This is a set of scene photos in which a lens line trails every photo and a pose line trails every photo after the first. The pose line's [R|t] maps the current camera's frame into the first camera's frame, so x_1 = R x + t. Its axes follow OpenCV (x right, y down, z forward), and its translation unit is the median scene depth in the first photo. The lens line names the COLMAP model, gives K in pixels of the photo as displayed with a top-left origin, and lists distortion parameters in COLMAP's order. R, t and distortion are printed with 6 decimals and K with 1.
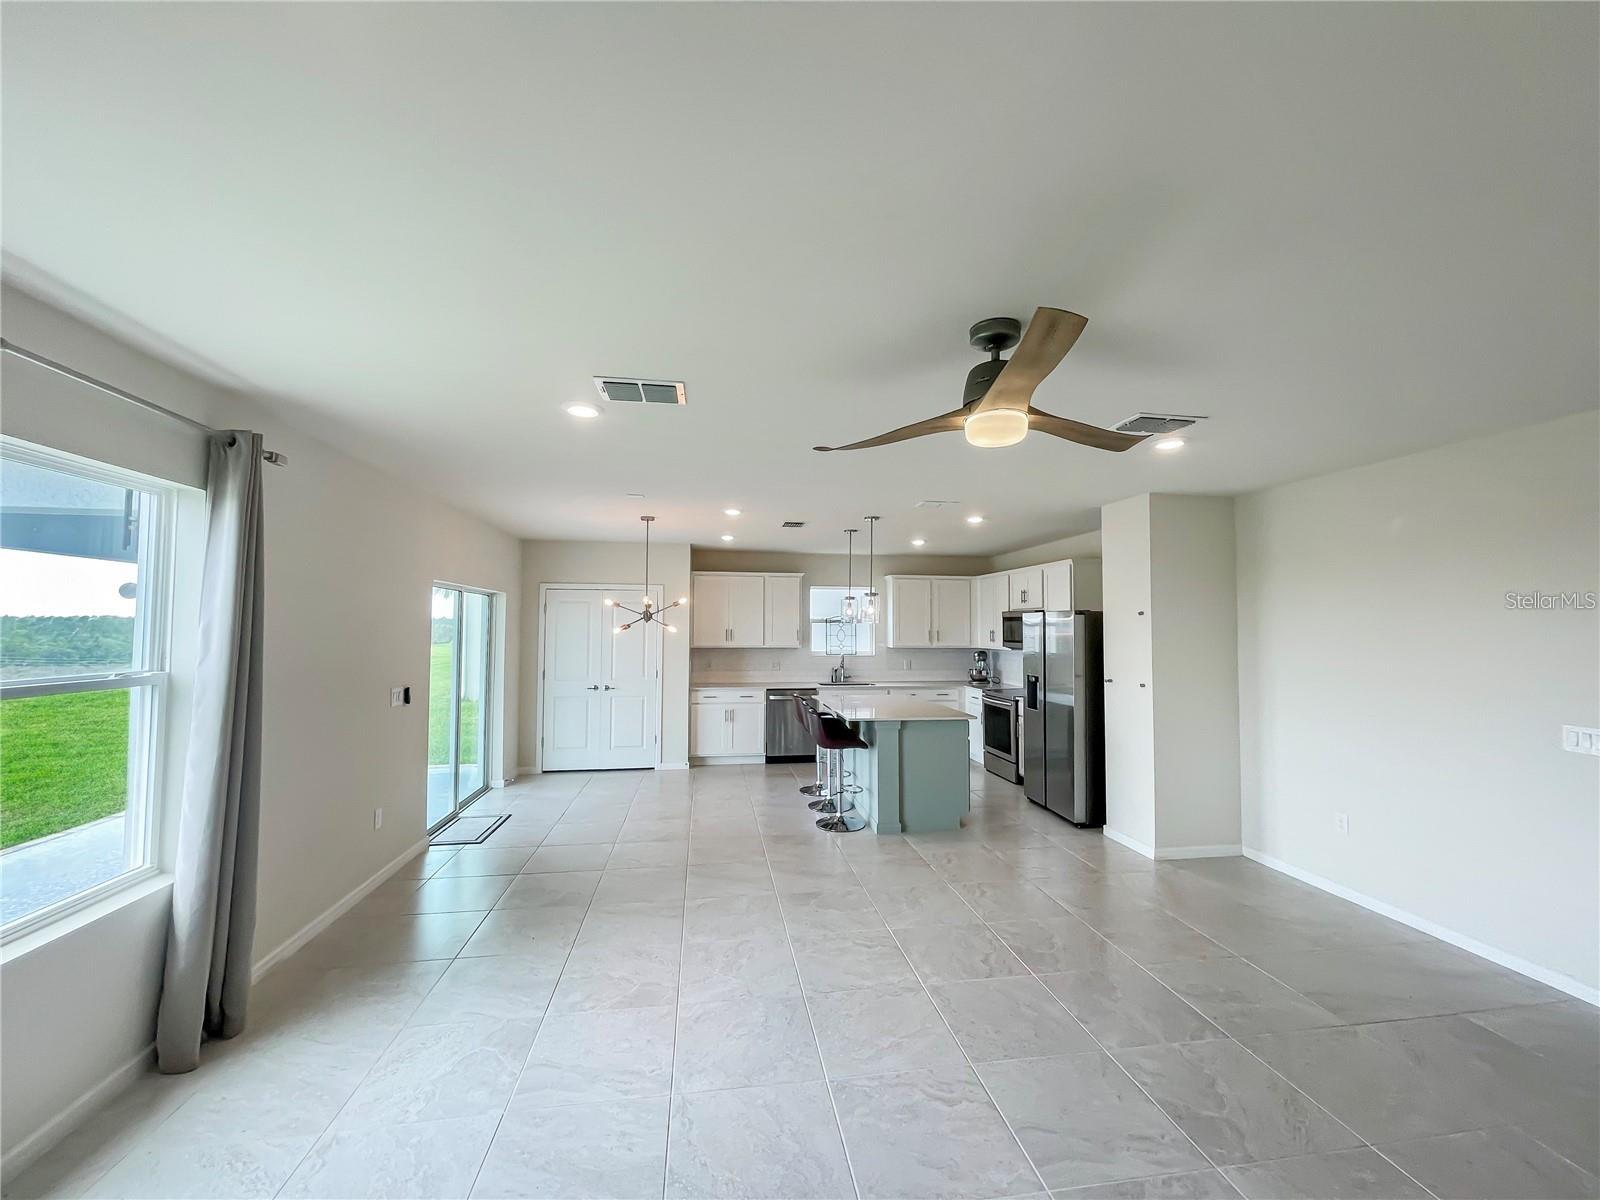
lens RADIAL K [[650.6, 0, 803.4], [0, 650.6, 598.6], [0, 0, 1]] dist [0.001882, 0.000490]
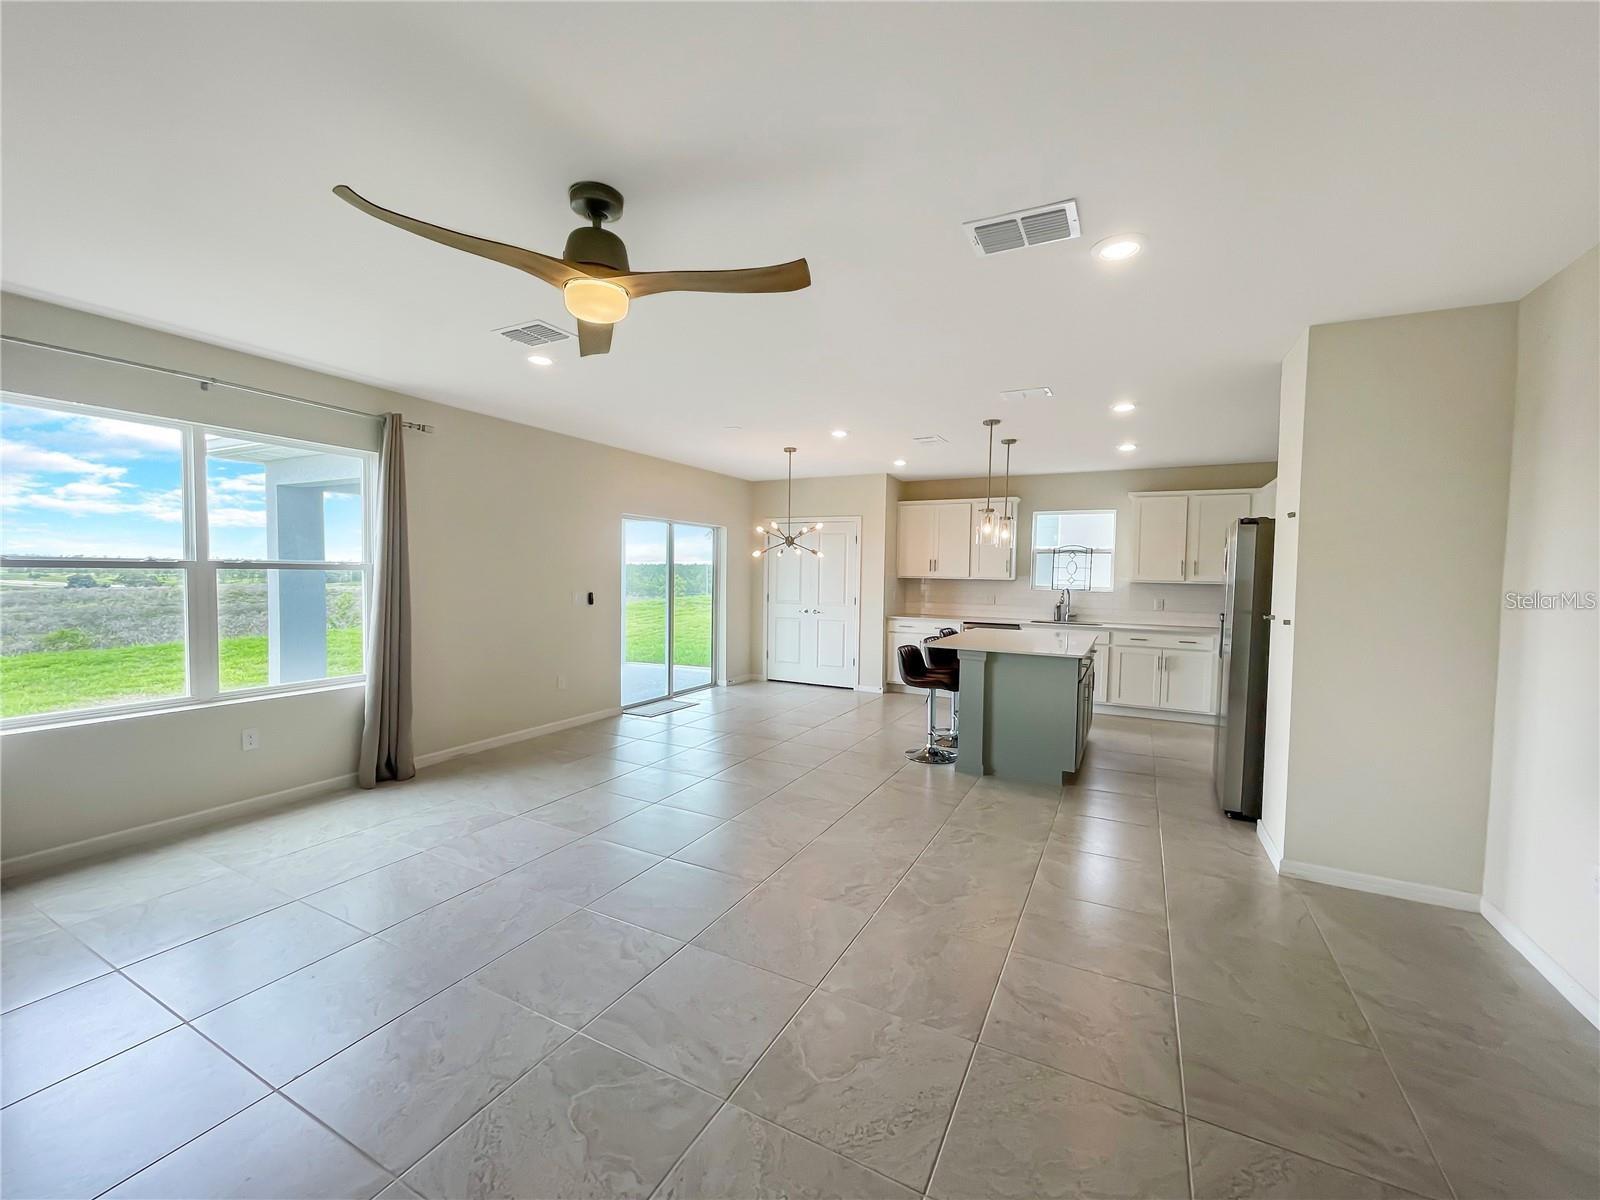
lens RADIAL K [[650.6, 0, 805.6], [0, 650.6, 596.9], [0, 0, 1]] dist [0.001882, 0.000490]
pose [[0.804914, 0.030963, -0.592583, 0.324132], [0.013489, 0.997425, 0.070438, 0.033133], [0.593238, -0.064690, 0.802424, 0.104816]]
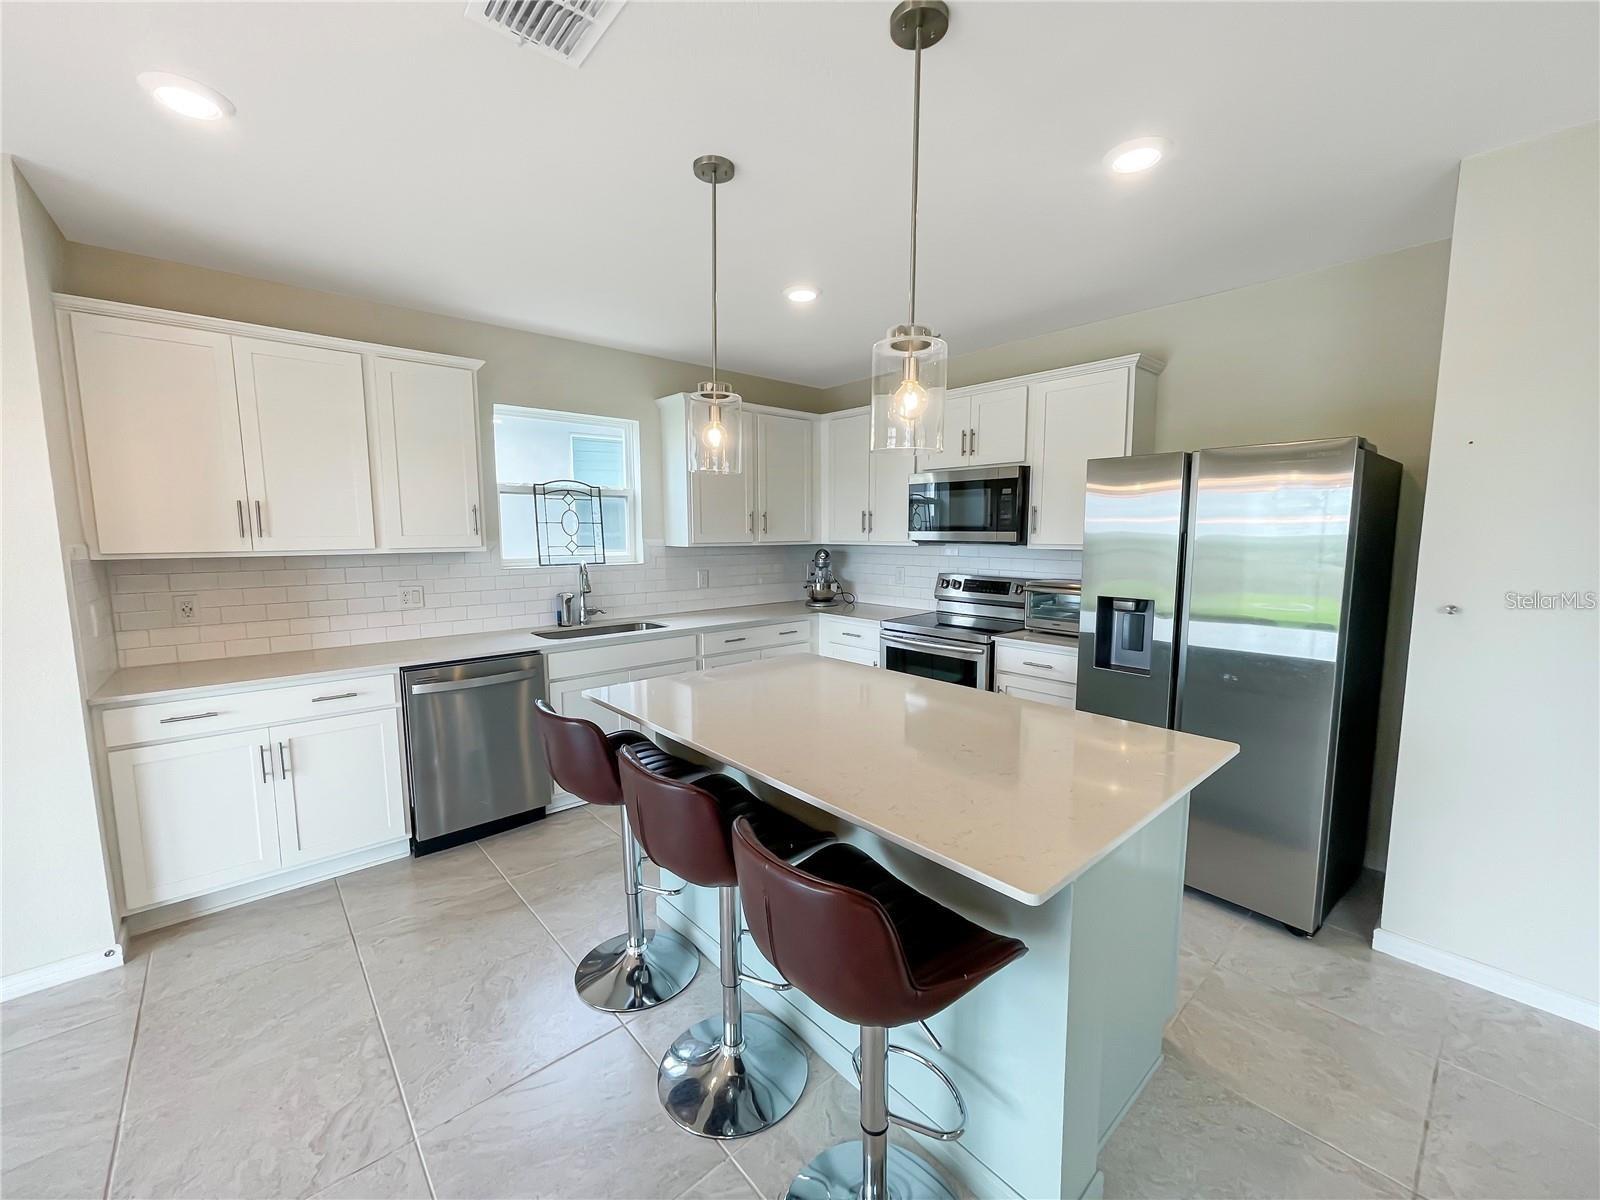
lens RADIAL K [[650.6, 0, 801.2], [0, 650.6, 600.3], [0, 0, 1]] dist [0.001882, 0.000490]
pose [[0.843139, -0.065276, 0.533719, -0.059944], [-0.016277, 0.989050, 0.146679, 0.045992], [-0.537450, -0.132358, 0.832844, 0.590821]]
